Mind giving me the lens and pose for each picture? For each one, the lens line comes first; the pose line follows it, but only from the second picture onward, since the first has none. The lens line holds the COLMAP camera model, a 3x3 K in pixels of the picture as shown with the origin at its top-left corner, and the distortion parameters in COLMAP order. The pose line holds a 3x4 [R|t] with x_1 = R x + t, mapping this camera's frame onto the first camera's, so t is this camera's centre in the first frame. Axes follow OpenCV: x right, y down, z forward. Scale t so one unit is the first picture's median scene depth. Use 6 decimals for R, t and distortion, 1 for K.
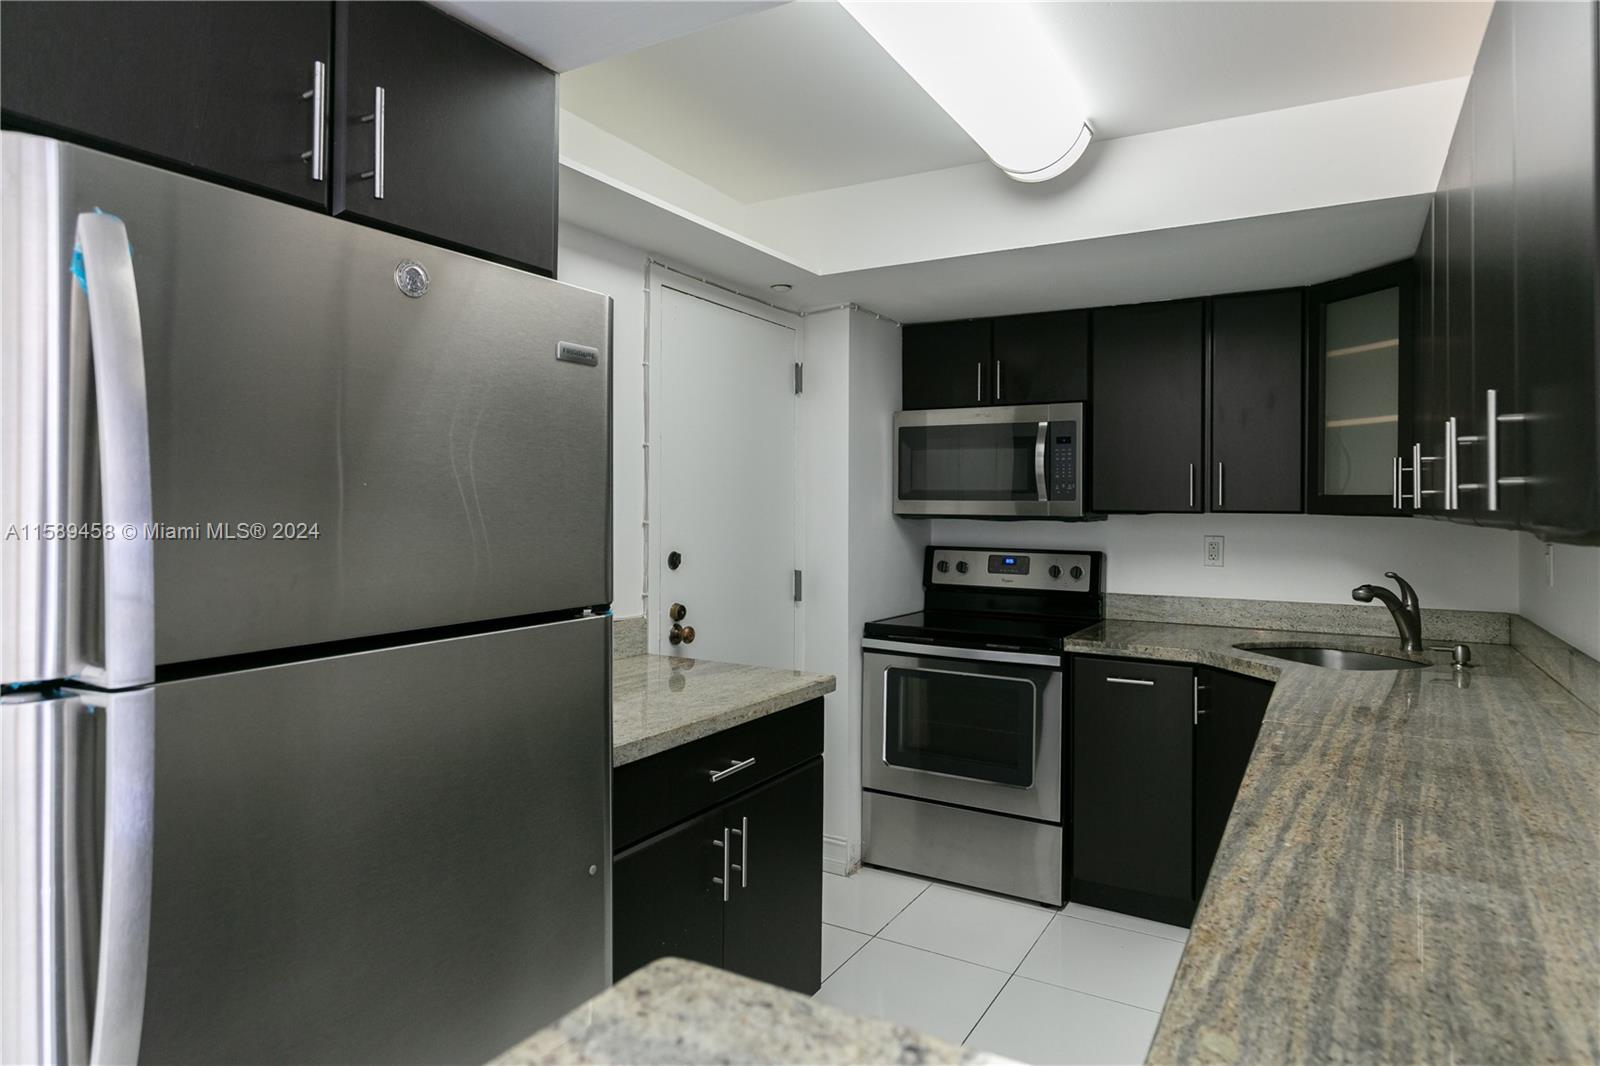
lens RADIAL K [[904.3, 0, 848.7], [0, 904.3, 497.9], [0, 0, 1]] dist [-0.000701, 0.000156]
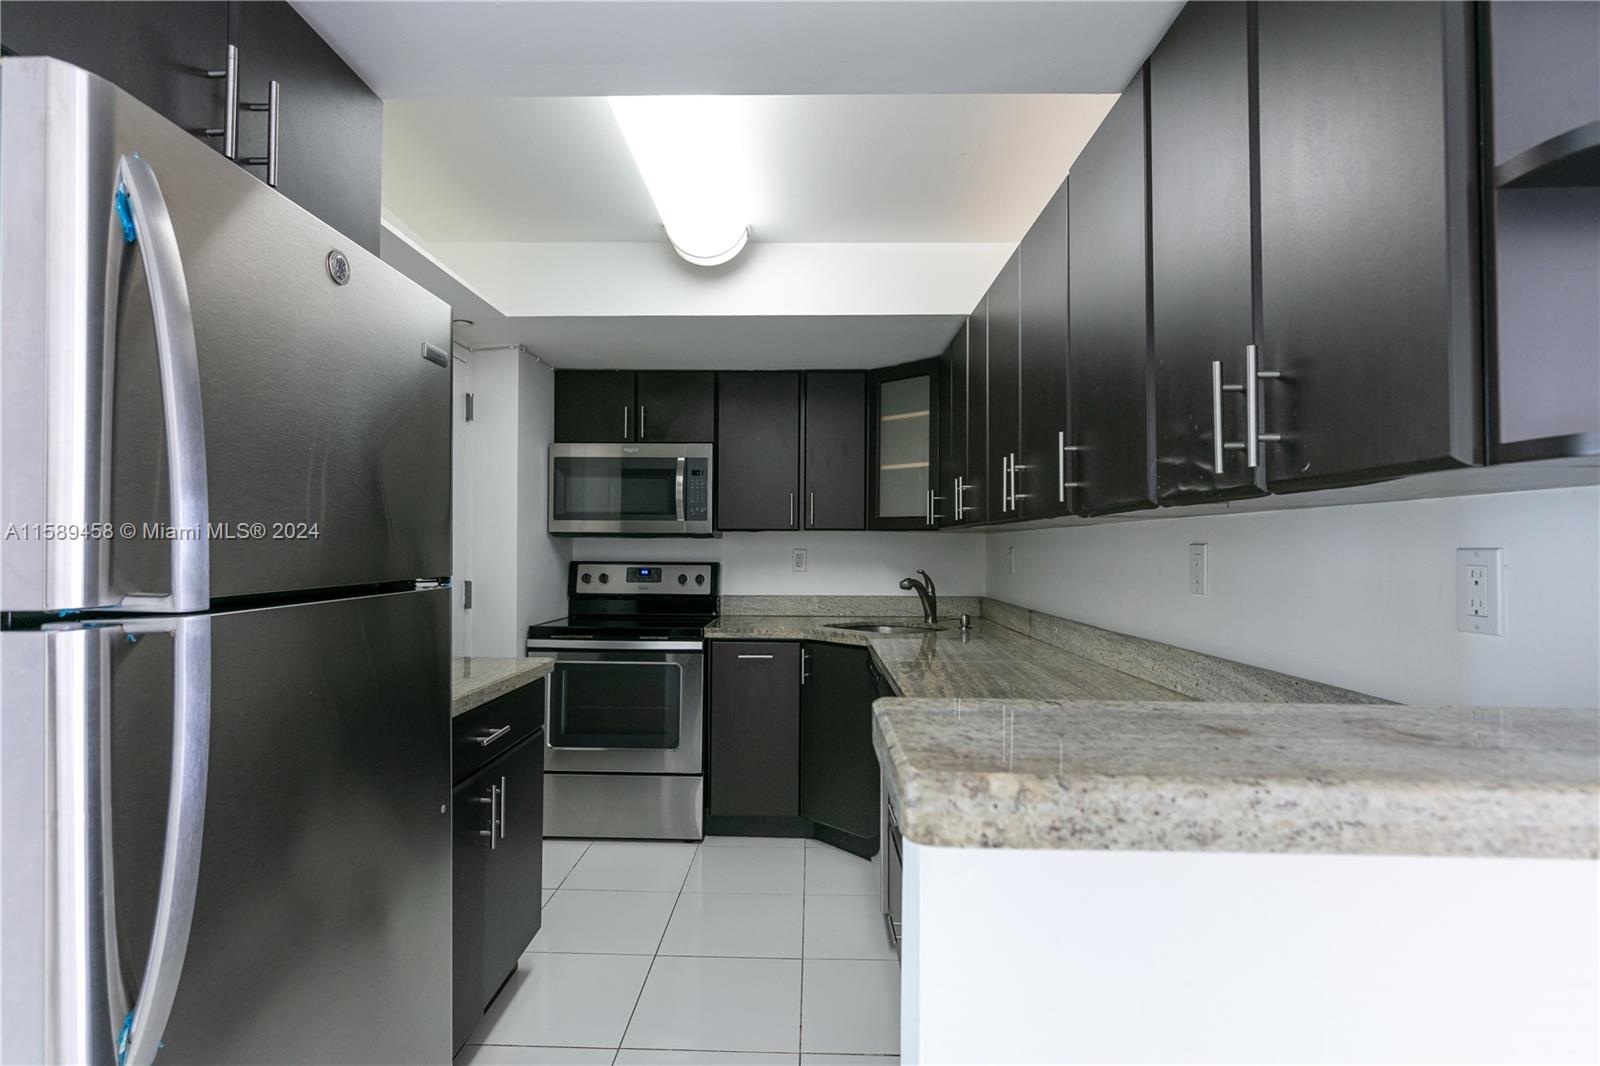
lens RADIAL K [[786.4, 0, 790.4], [0, 786.4, 535.9], [0, 0, 1]] dist [-0.000220, -0.000537]
pose [[0.890399, 0.004820, 0.455155, -0.157912], [-0.002717, 0.999982, -0.005275, 0.032331], [-0.455172, 0.003461, 0.890397, -0.037637]]
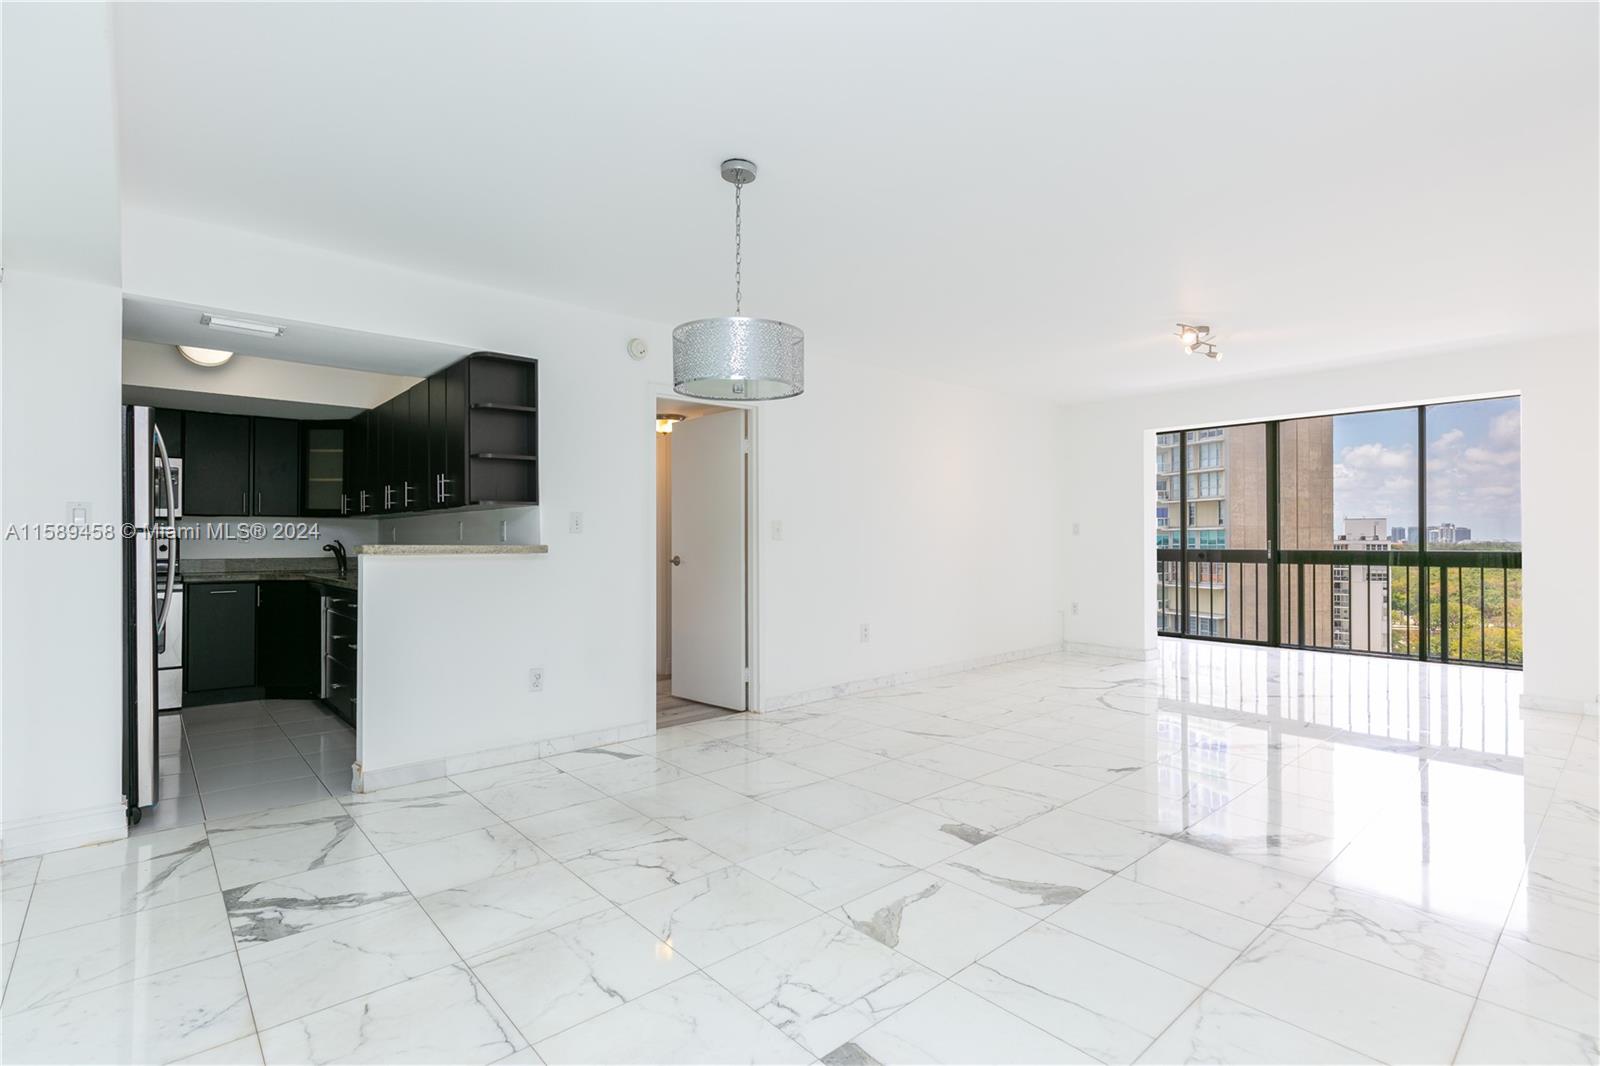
lens RADIAL K [[748.1, 0, 788.7], [0, 748.1, 535.6], [0, 0, 1]] dist [-0.002152, -0.000858]
pose [[0.346432, -0.000160, 0.938075, -0.865468], [-0.004170, 0.999990, 0.001711, 0.057144], [-0.938066, -0.004504, 0.346428, -0.856280]]
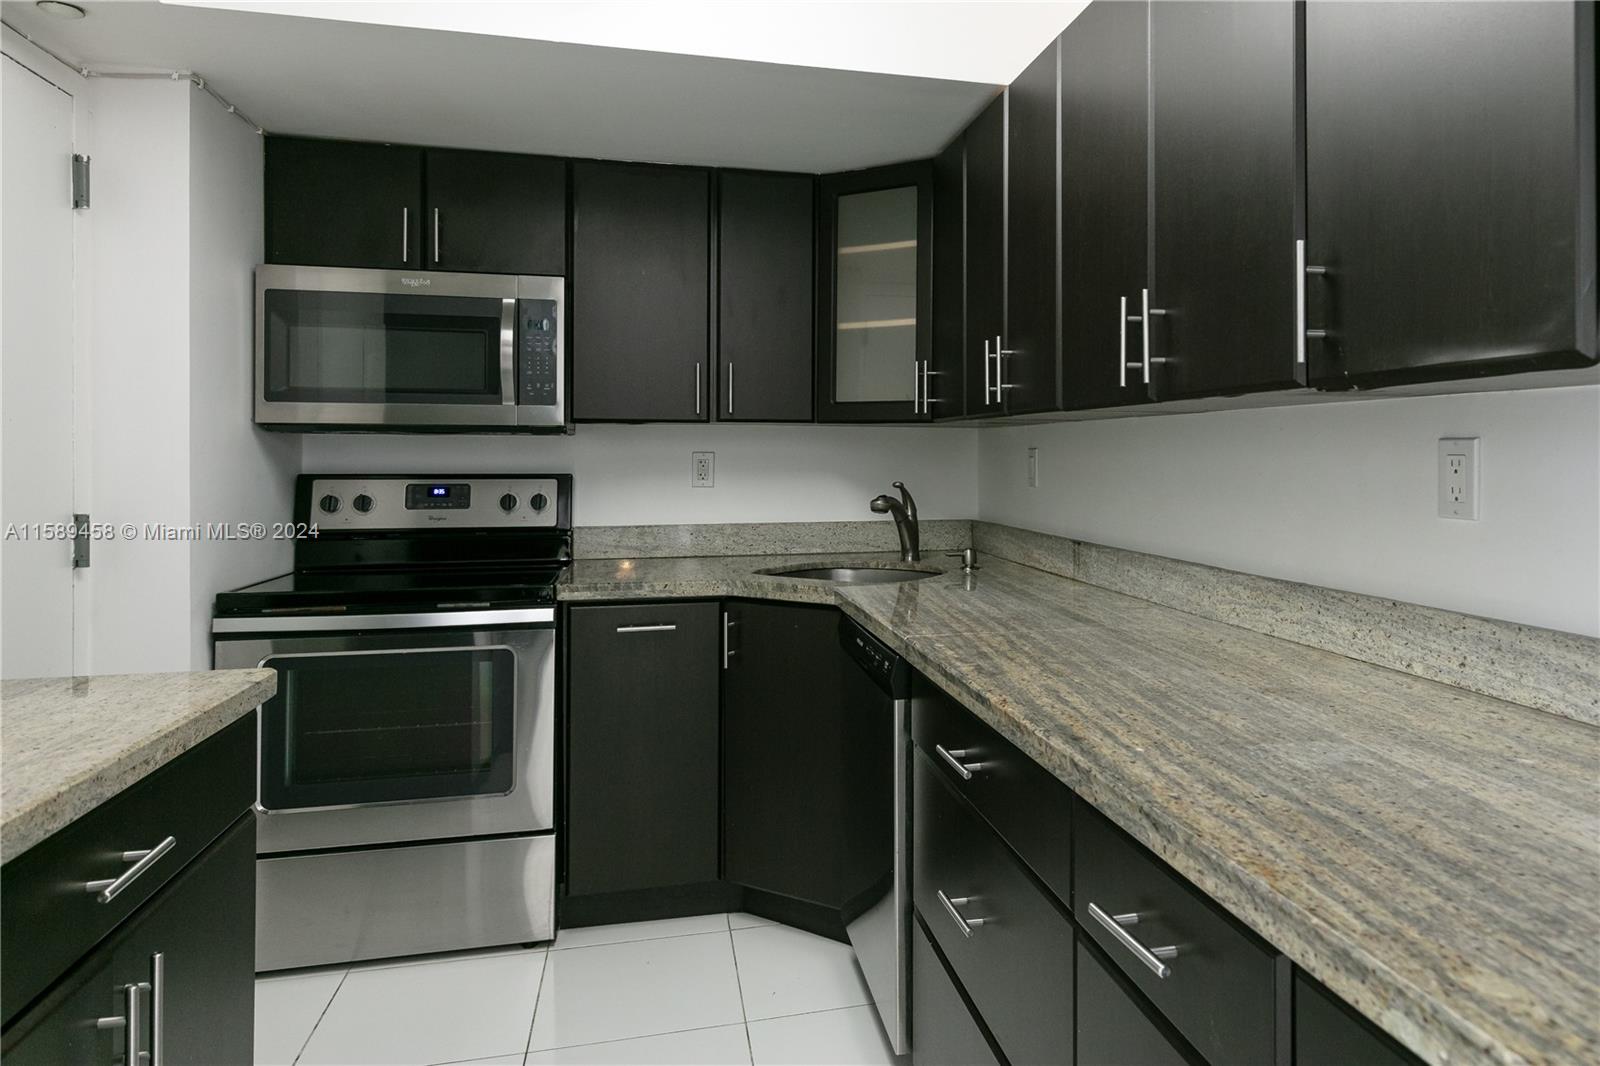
lens RADIAL K [[1021.7, 0, 916.7], [0, 1021.7, 448.5], [0, 0, 1]] dist [0.012633, -0.007908]
pose [[0.728313, -0.002964, 0.685238, -0.128944], [-0.001703, 0.999980, 0.006135, 0.036719], [-0.685243, -0.005636, 0.728293, 0.173201]]
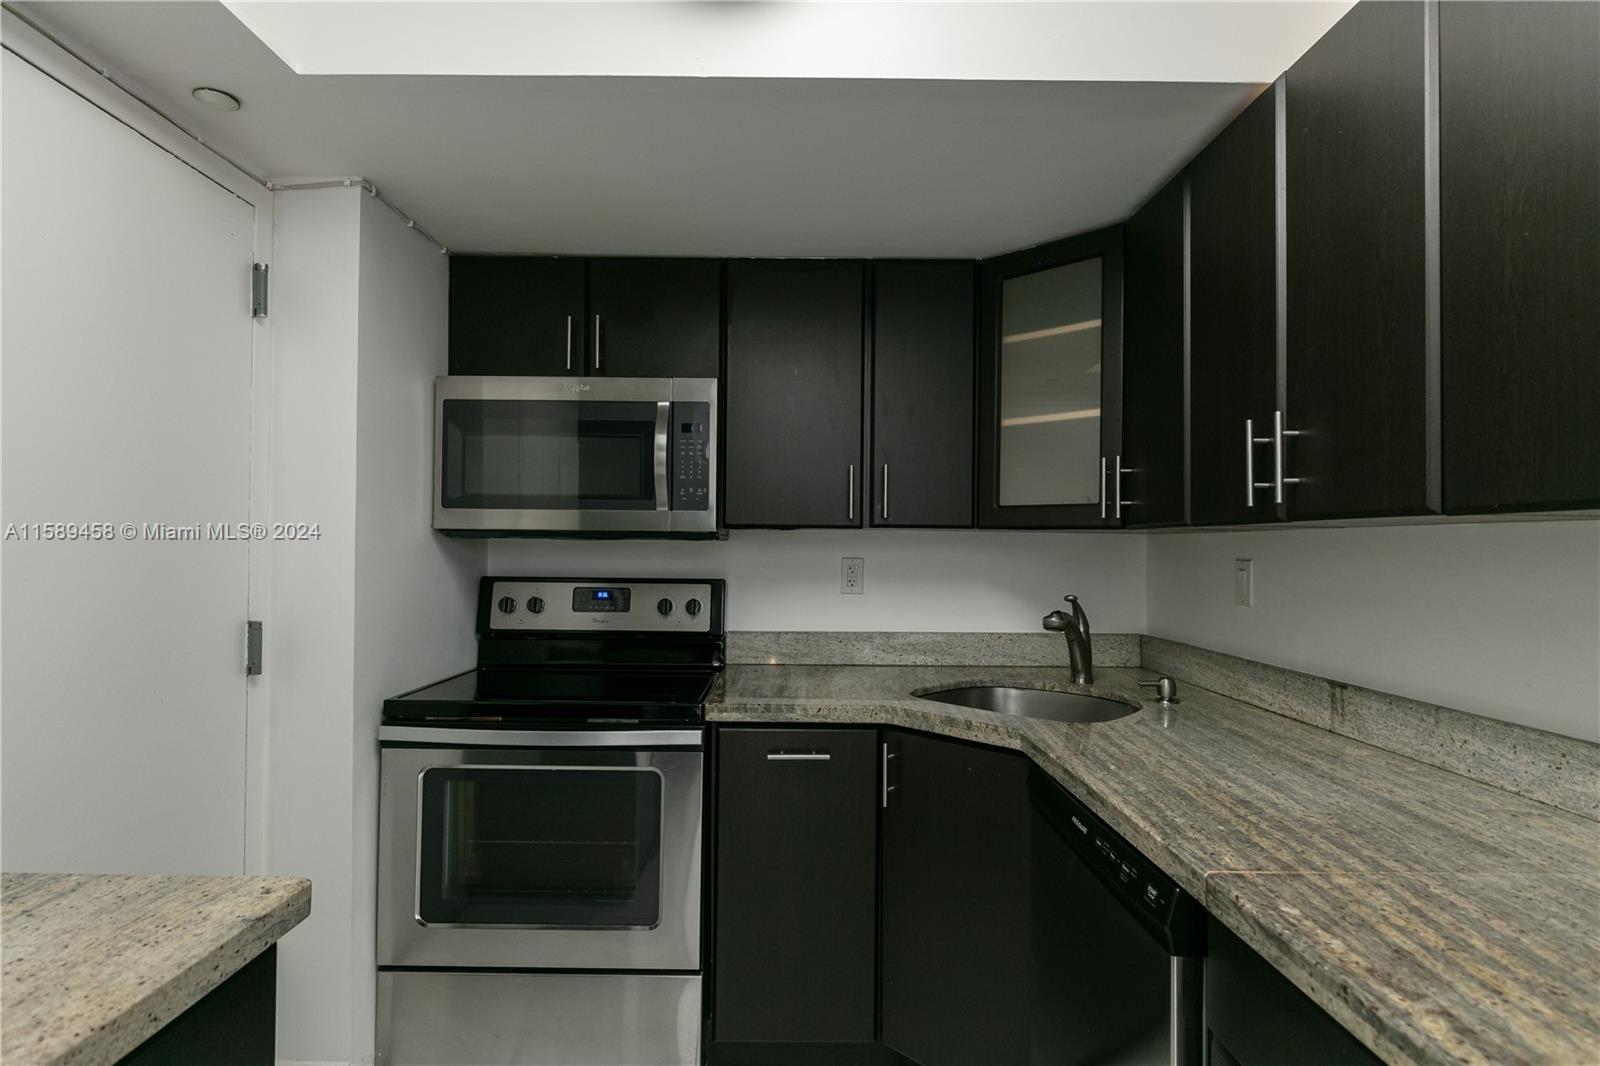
lens RADIAL K [[786.4, 0, 793.1], [0, 786.4, 533.1], [0, 0, 1]] dist [-0.000220, -0.000537]
pose [[0.876558, 0.009133, 0.481209, 0.003404], [-0.006307, 0.999952, -0.007489, 0.028040], [-0.481255, 0.003529, 0.876574, 0.435289]]
